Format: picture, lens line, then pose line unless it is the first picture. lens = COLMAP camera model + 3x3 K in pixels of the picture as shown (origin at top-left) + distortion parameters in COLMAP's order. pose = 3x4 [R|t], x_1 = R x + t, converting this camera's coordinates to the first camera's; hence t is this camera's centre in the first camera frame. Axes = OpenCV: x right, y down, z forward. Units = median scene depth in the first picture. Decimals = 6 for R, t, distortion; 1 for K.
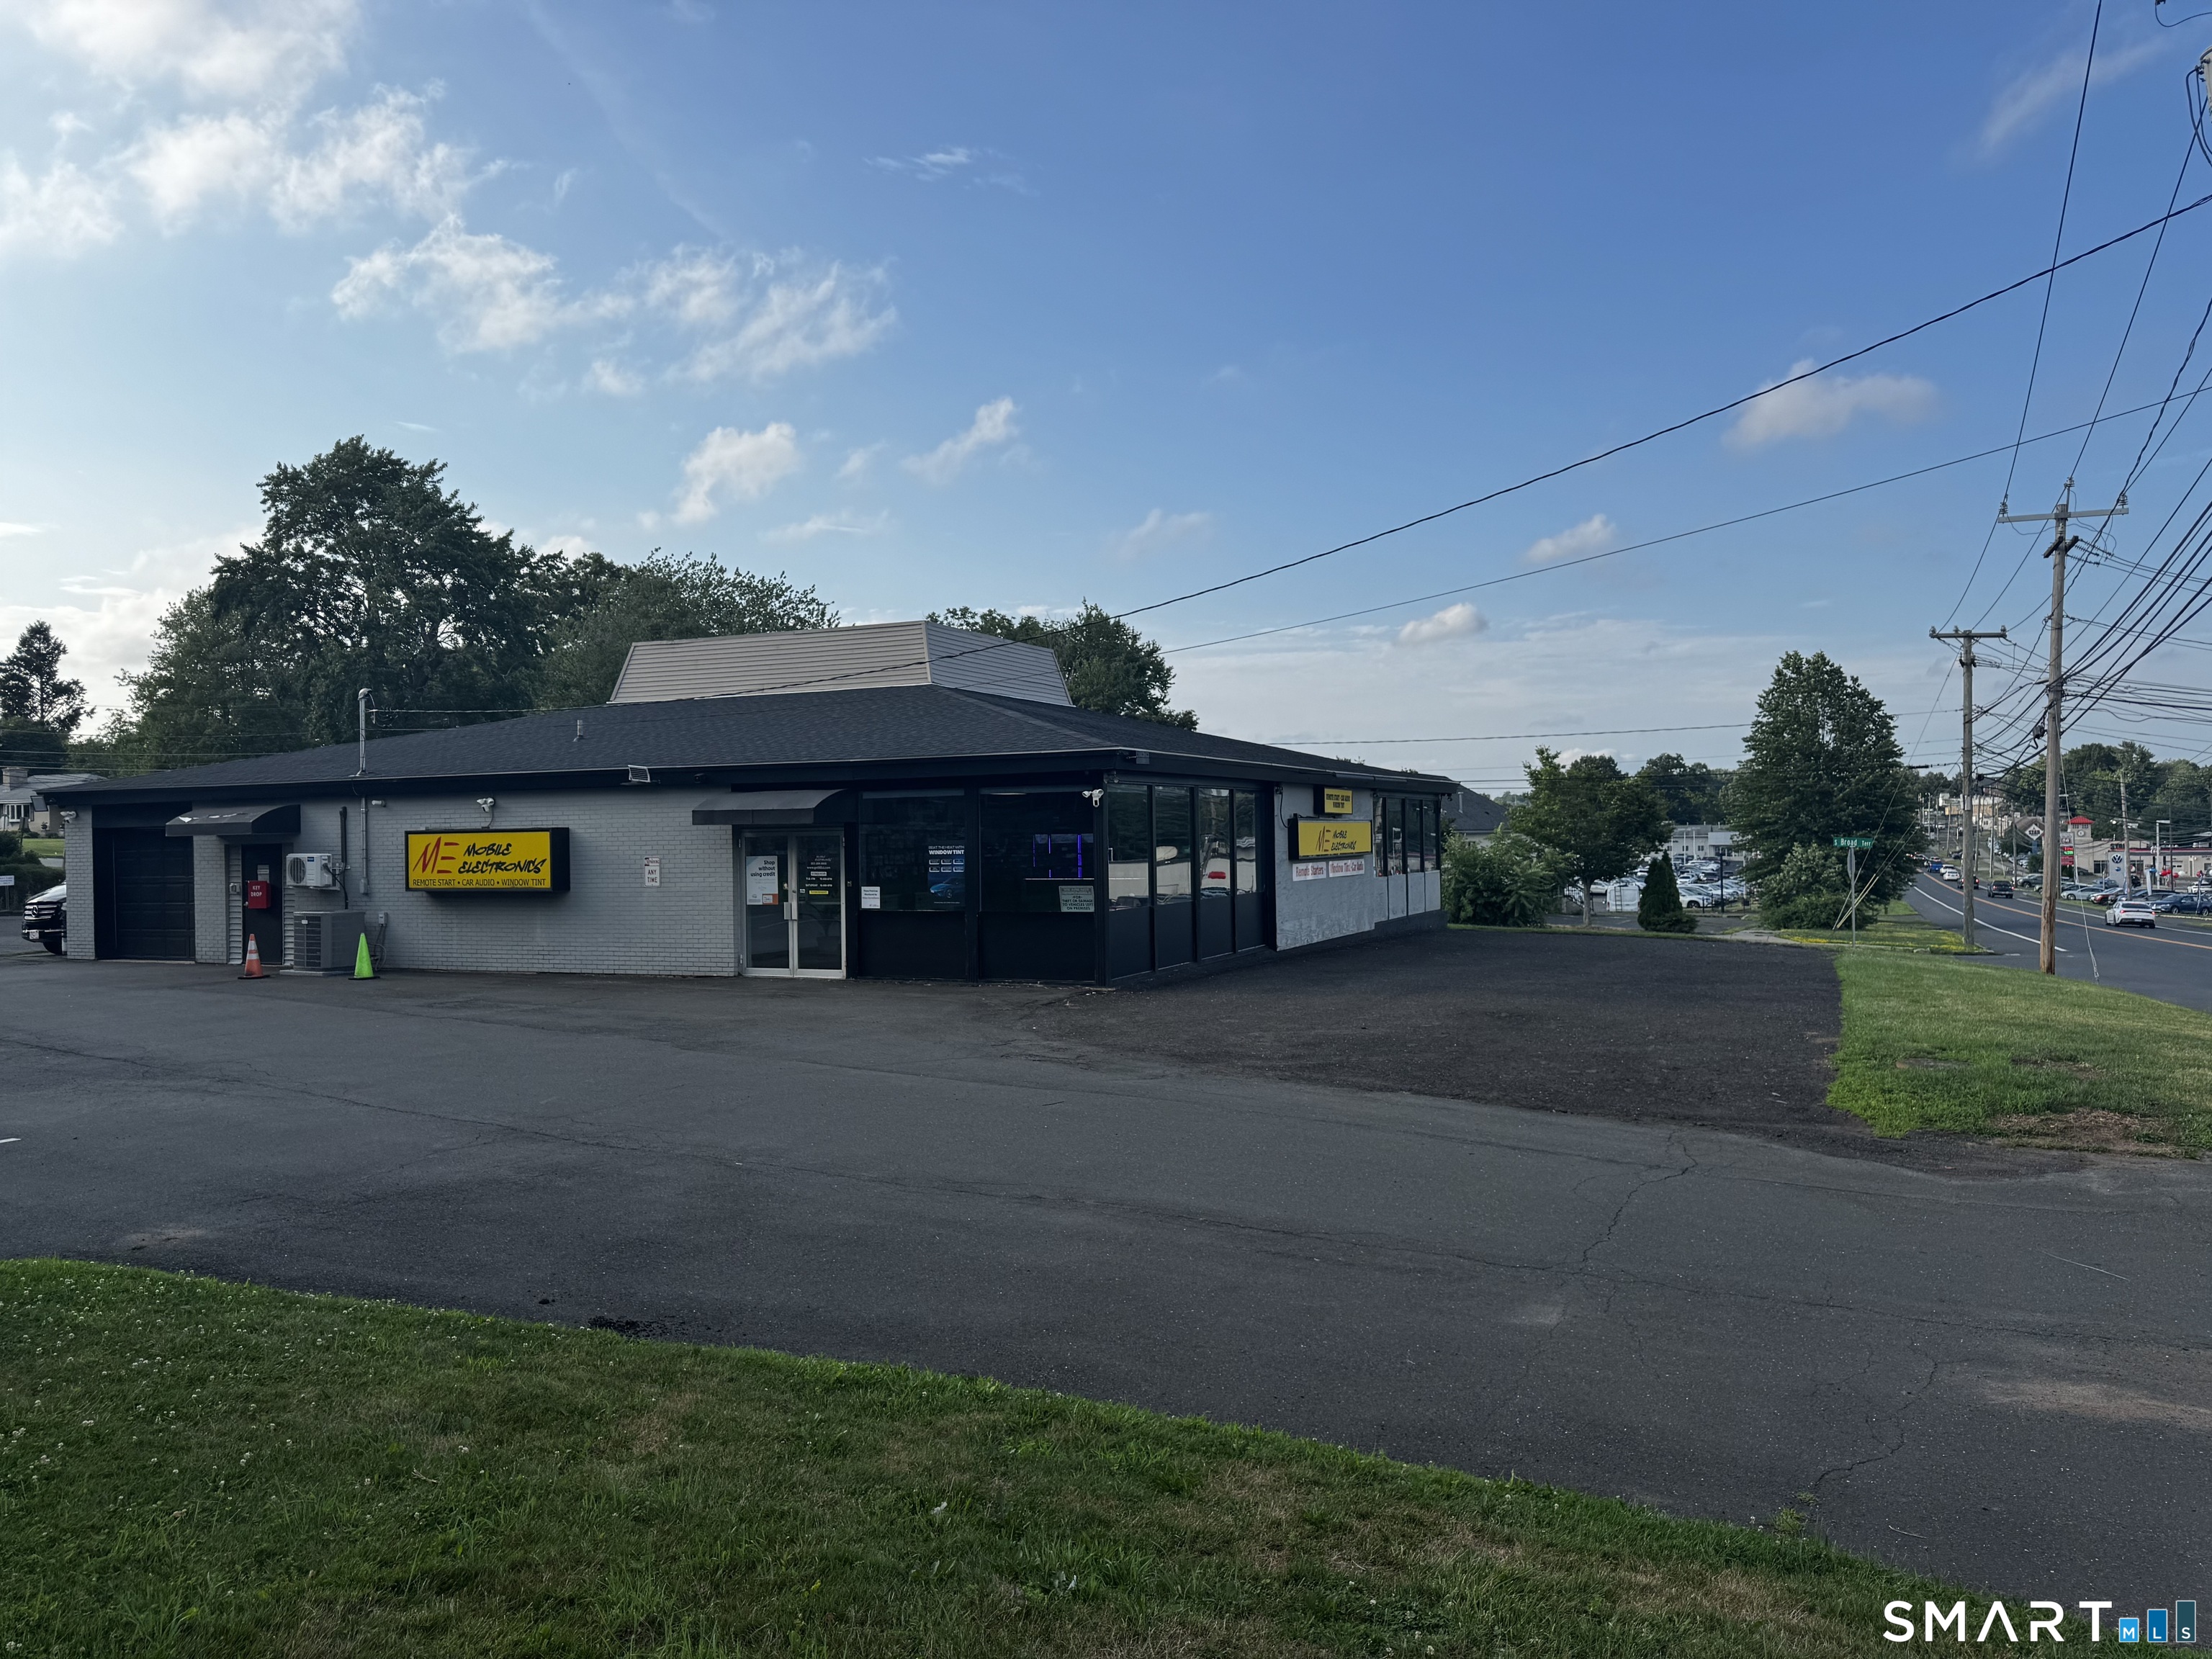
lens RADIAL K [[1547.3, 0, 1116.1], [0, 1547.3, 841.4], [0, 0, 1]] dist [0.064946, -0.059785]
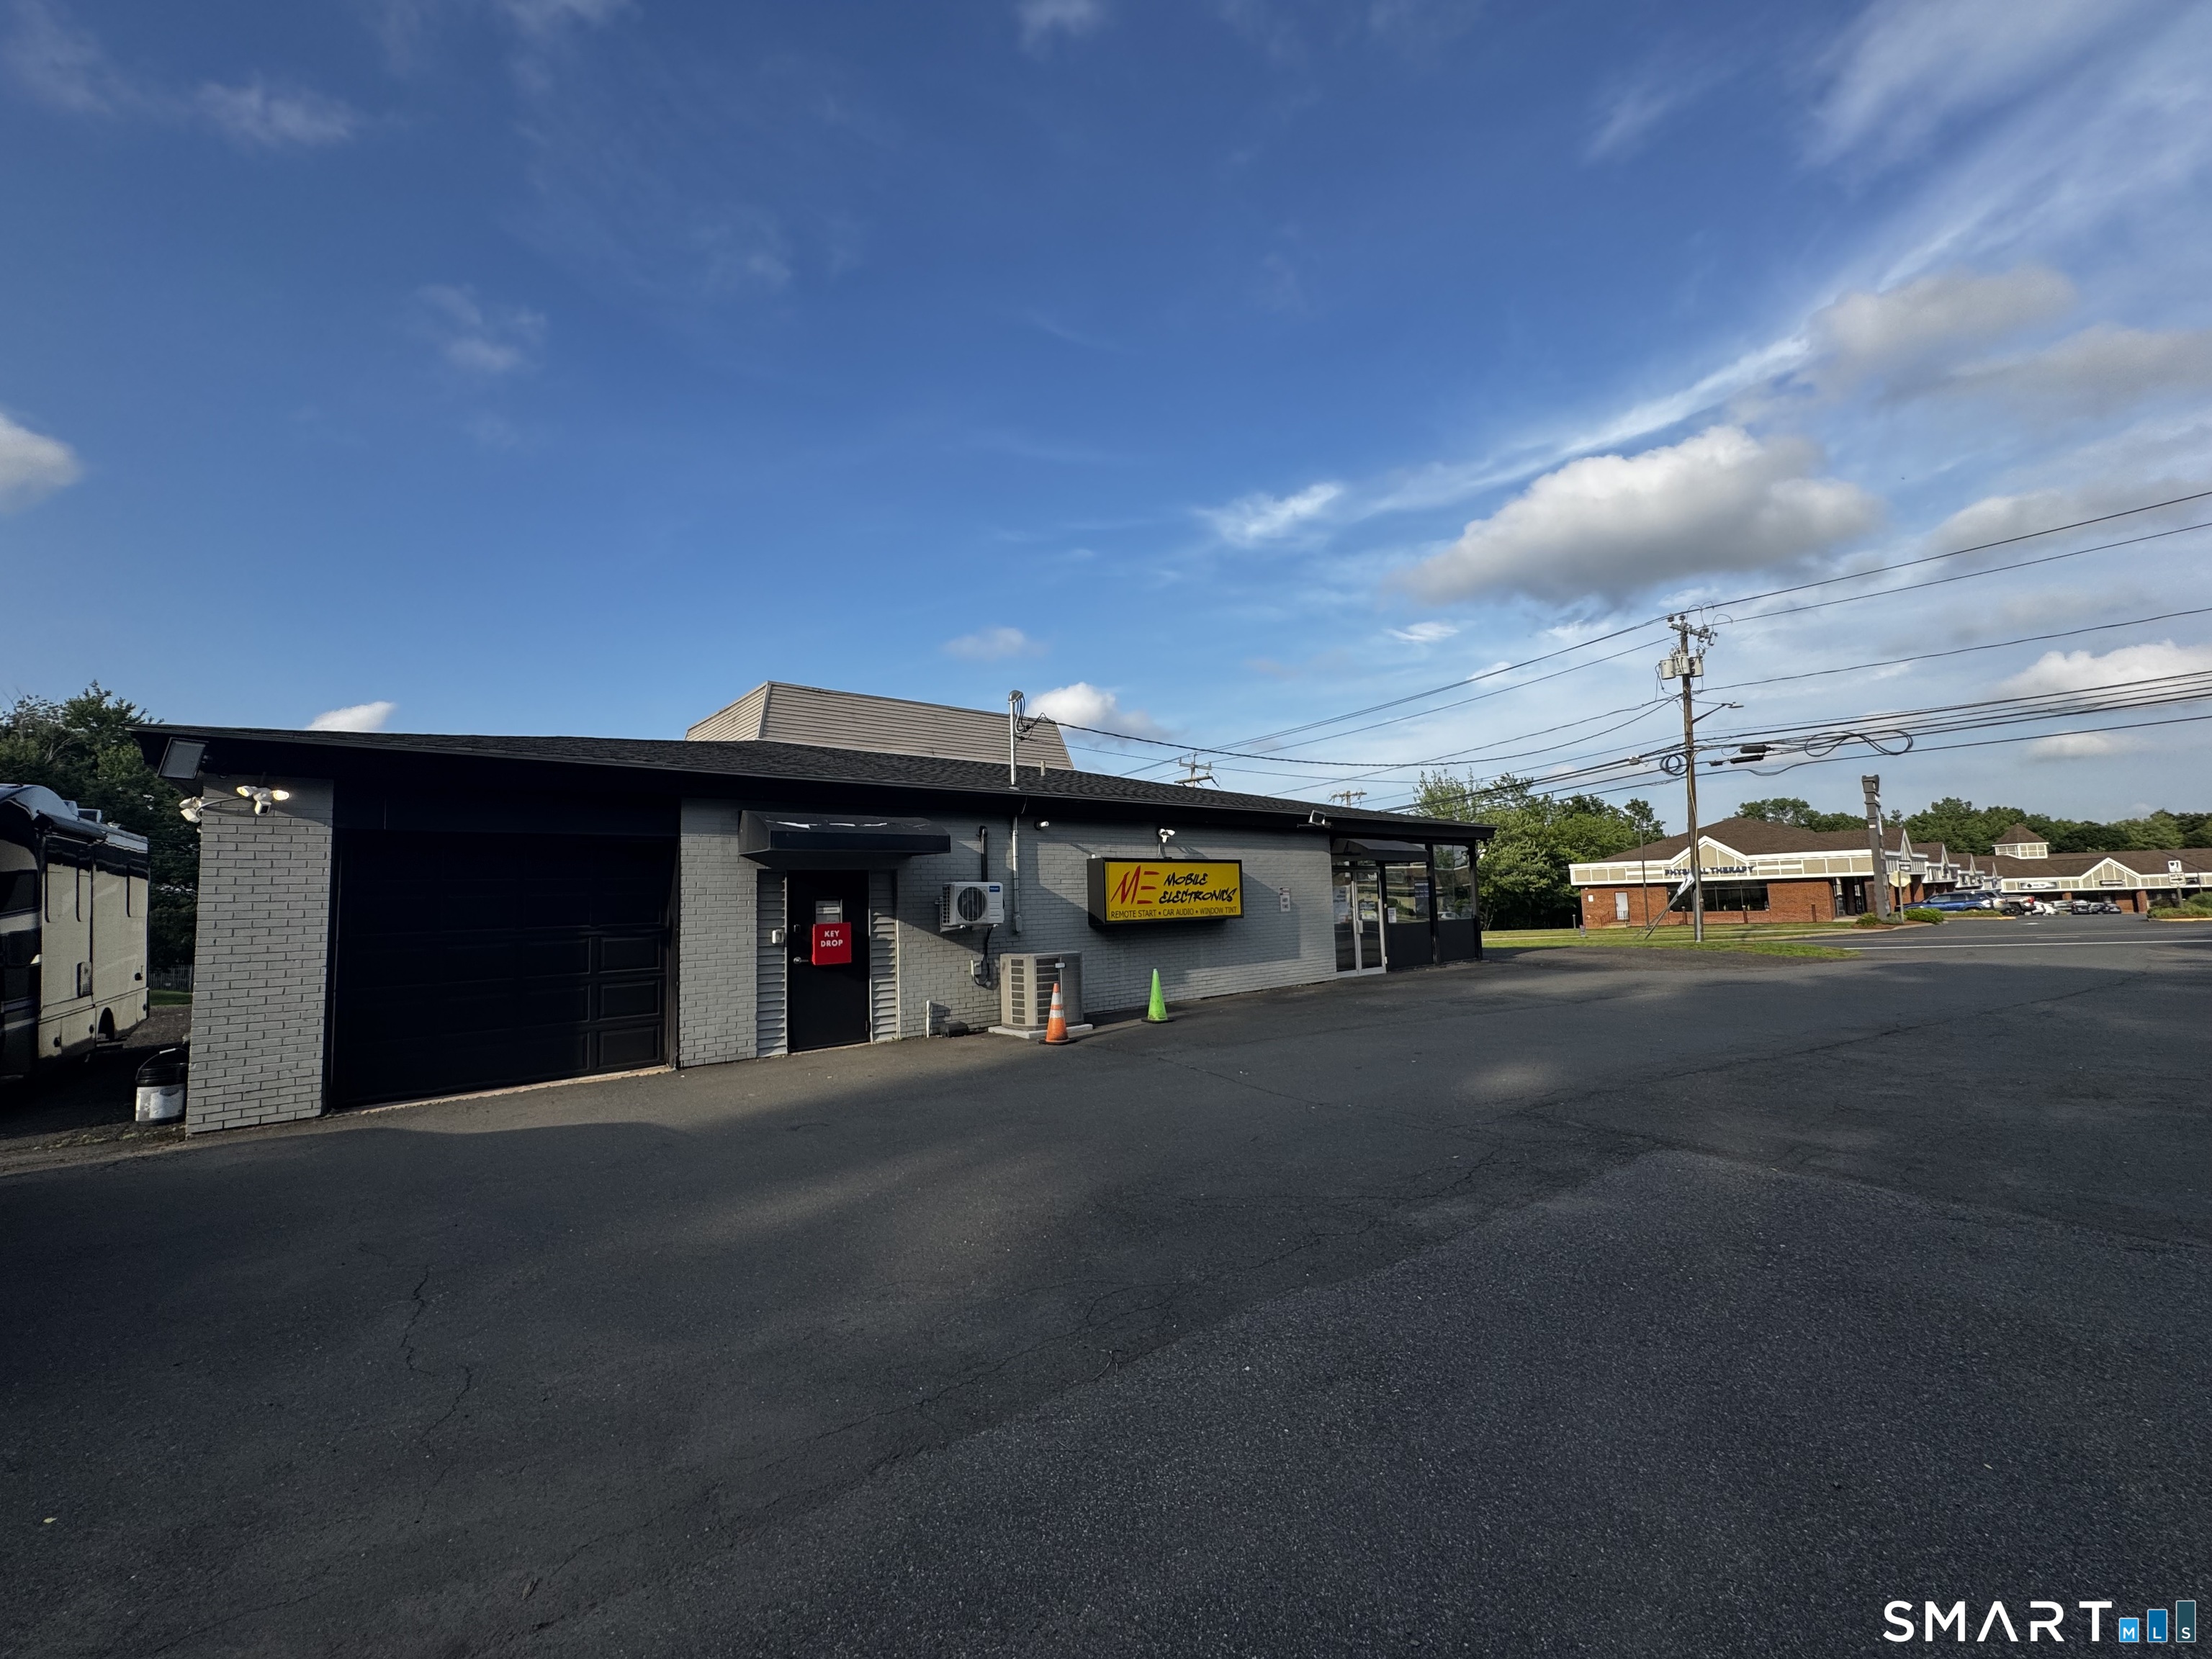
lens RADIAL K [[879.8, 0, 1101.5], [0, 879.8, 828.1], [0, 0, 1]] dist [-0.001525, 0.000824]
pose [[0.425600, 0.083051, 0.901092, -0.952352], [0.026954, 0.994174, -0.104361, 0.030483], [-0.904510, 0.068704, 0.420882, 0.818107]]
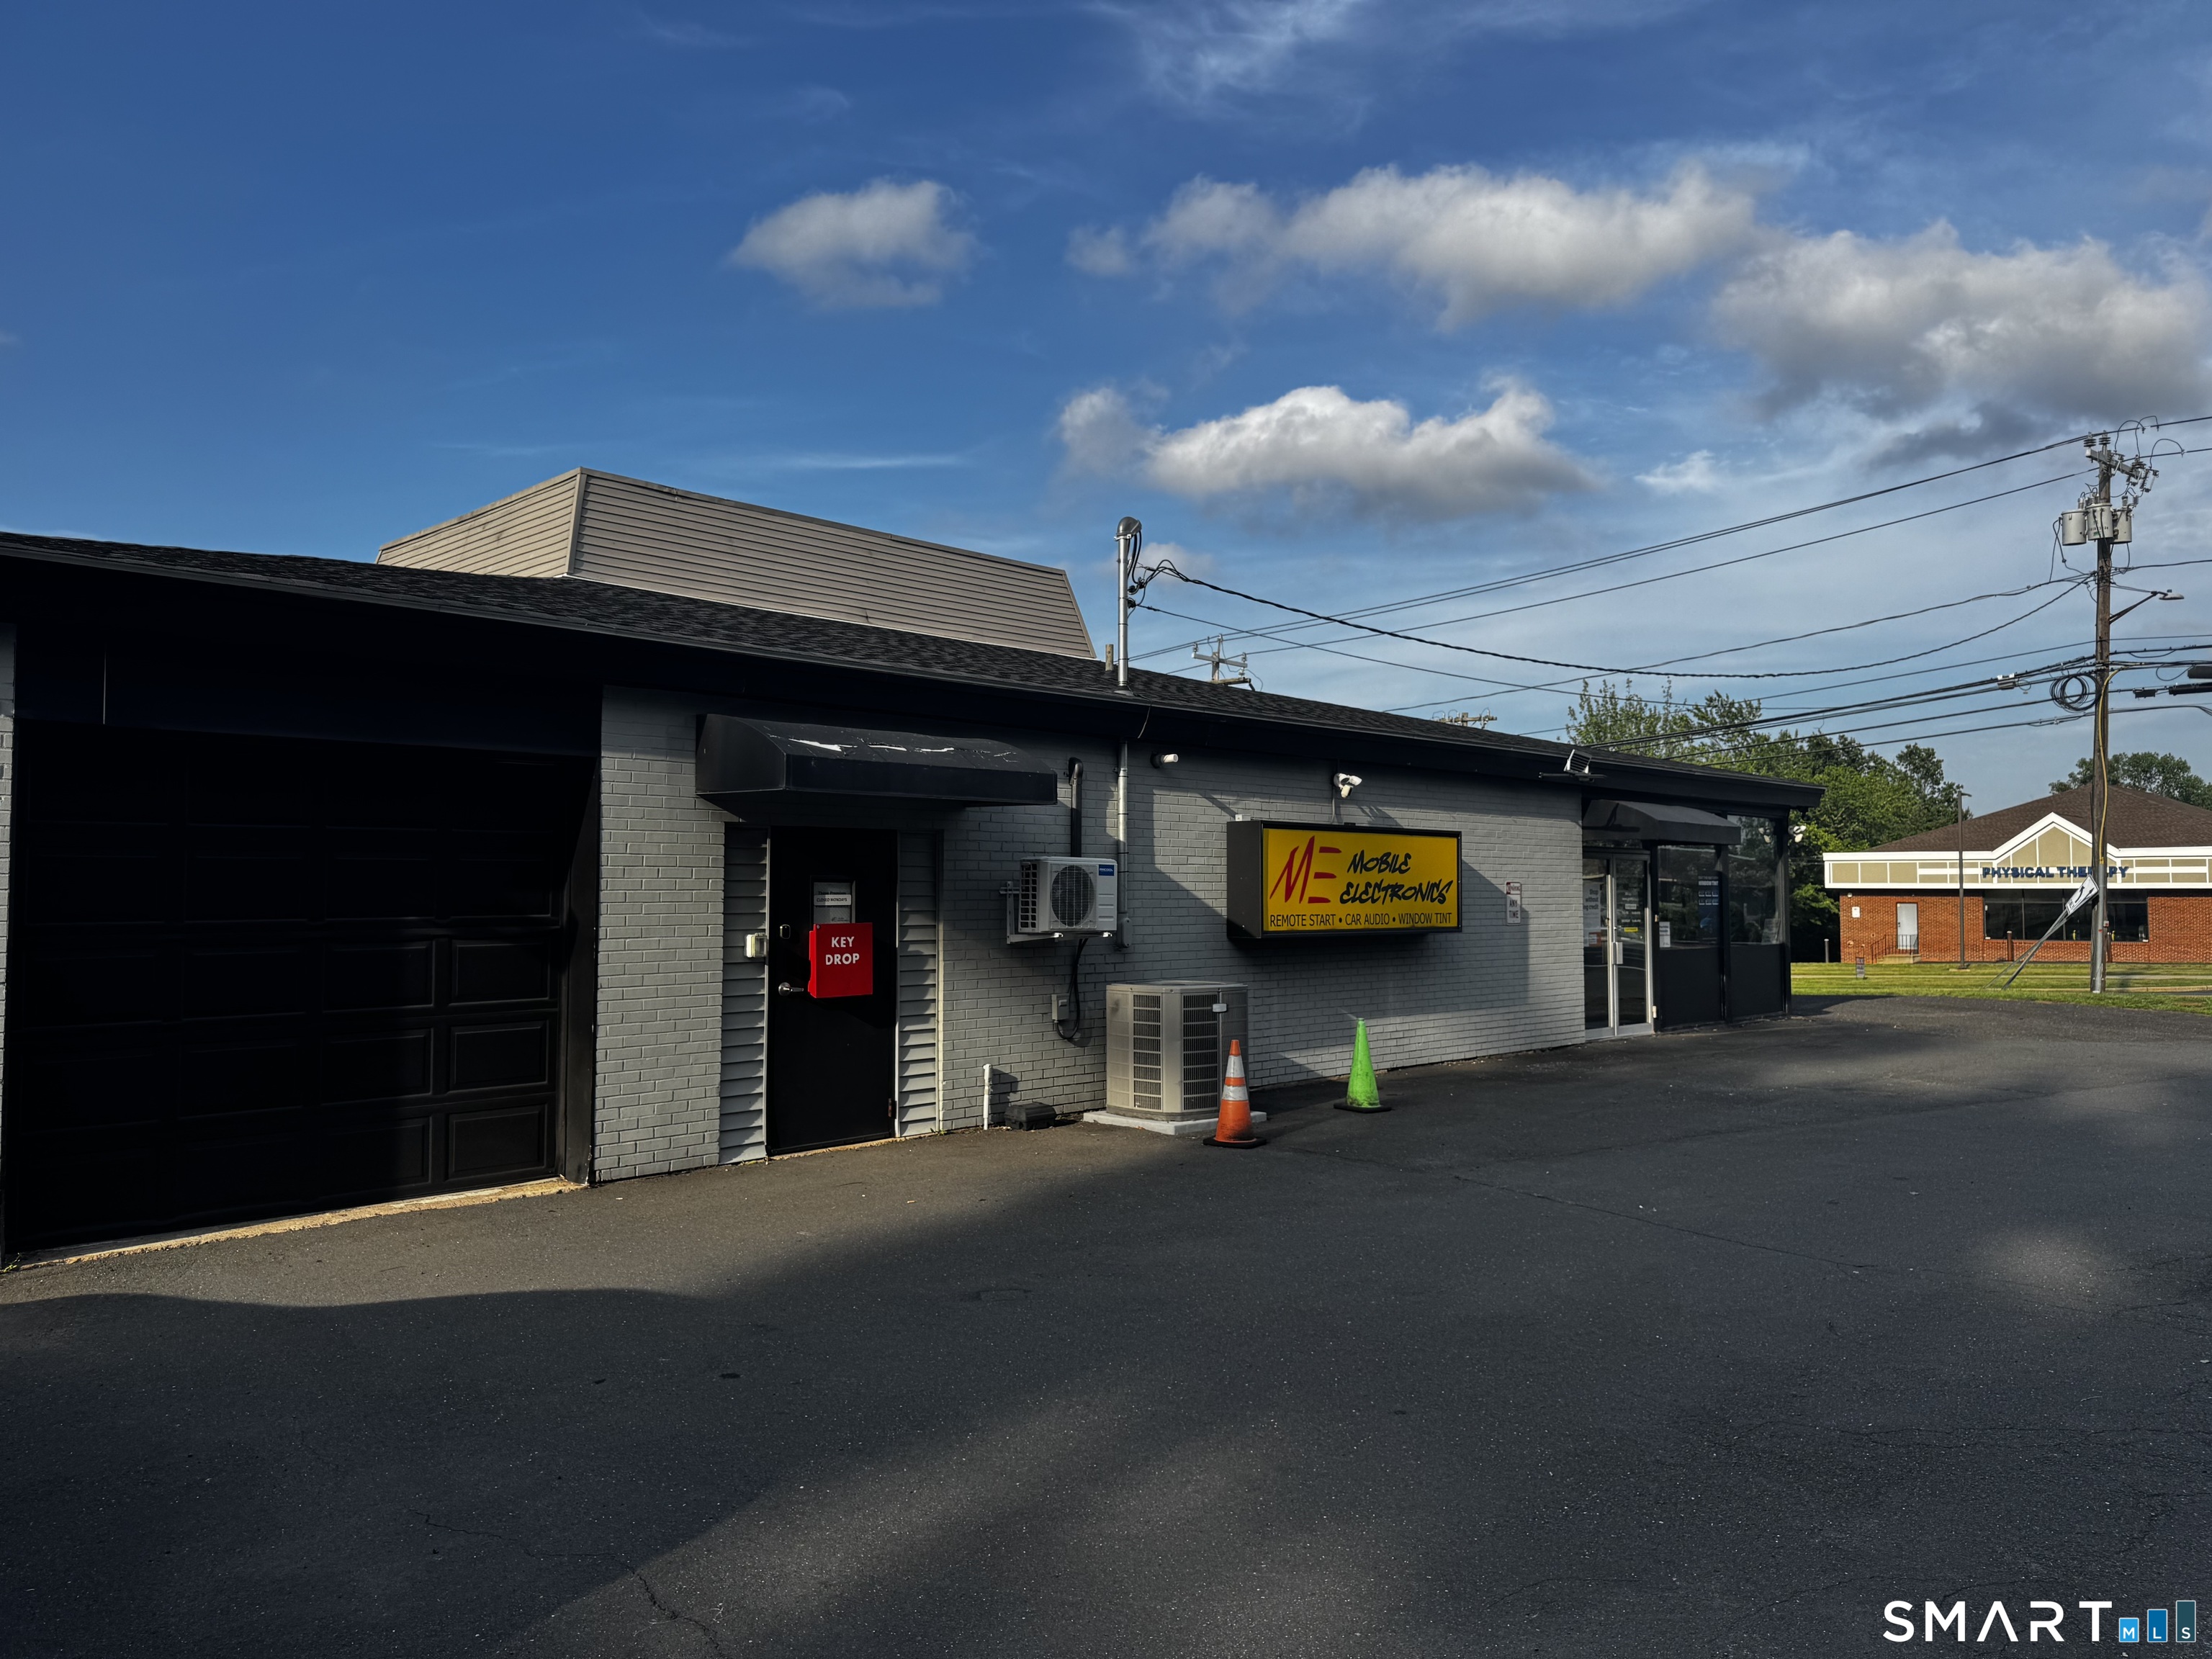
lens RADIAL K [[1547.3, 0, 1110.6], [0, 1547.3, 824.8], [0, 0, 1]] dist [0.064946, -0.059785]
pose [[0.340533, 0.059635, 0.938340, -0.988090], [-0.002855, 0.998047, -0.062394, 0.027639], [-0.940228, 0.018569, 0.340038, 0.909534]]
